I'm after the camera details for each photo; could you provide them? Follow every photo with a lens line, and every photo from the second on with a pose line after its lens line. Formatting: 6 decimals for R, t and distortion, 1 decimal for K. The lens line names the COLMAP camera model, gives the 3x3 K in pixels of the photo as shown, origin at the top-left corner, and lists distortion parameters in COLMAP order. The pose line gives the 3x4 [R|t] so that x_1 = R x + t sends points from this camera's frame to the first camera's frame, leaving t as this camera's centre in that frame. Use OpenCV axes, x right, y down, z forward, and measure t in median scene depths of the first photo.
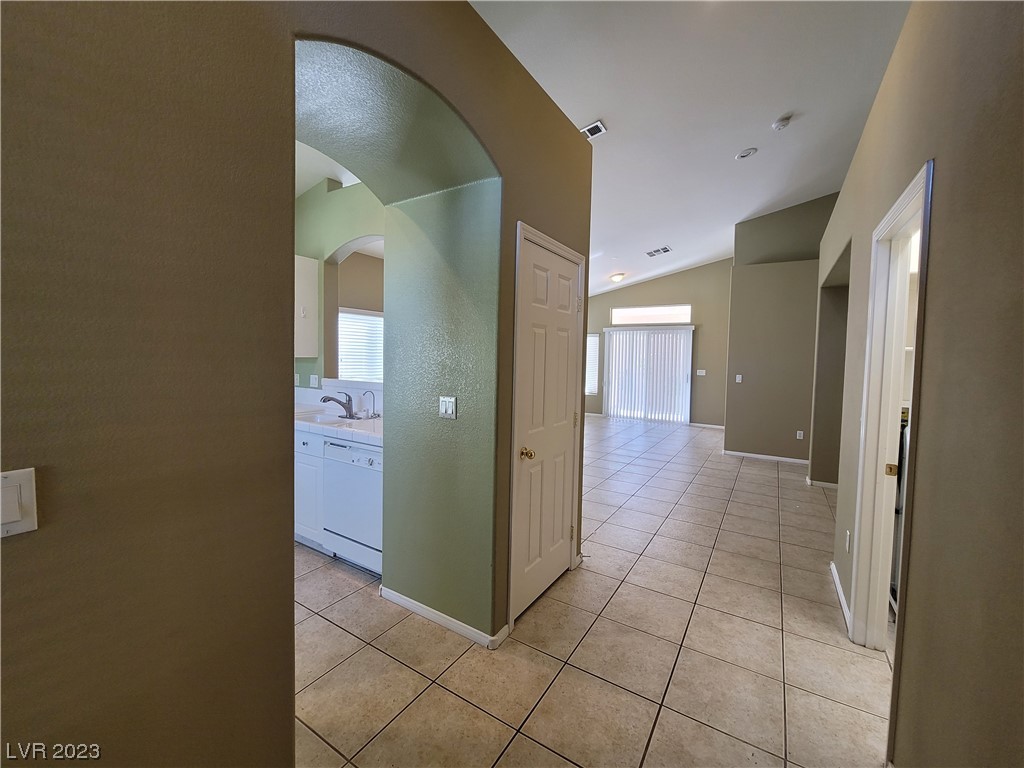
lens RADIAL K [[418.0, 0, 513.1], [0, 418.0, 373.9], [0, 0, 1]] dist [-0.006366, 0.001728]
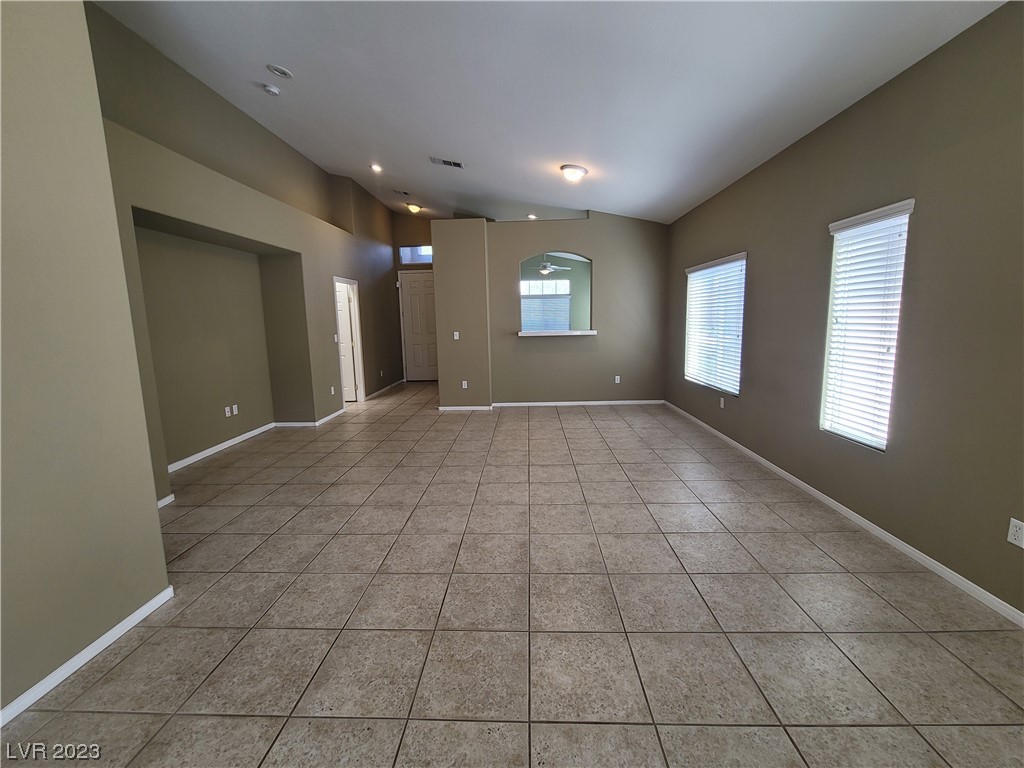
lens RADIAL K [[418.0, 0, 512.1], [0, 418.0, 374.0], [0, 0, 1]] dist [-0.006366, 0.001728]
pose [[-0.865603, 0.067451, -0.496167, 0.302158], [-0.014439, 0.987111, 0.159383, -0.033454], [0.500523, 0.145126, -0.853472, 1.010923]]
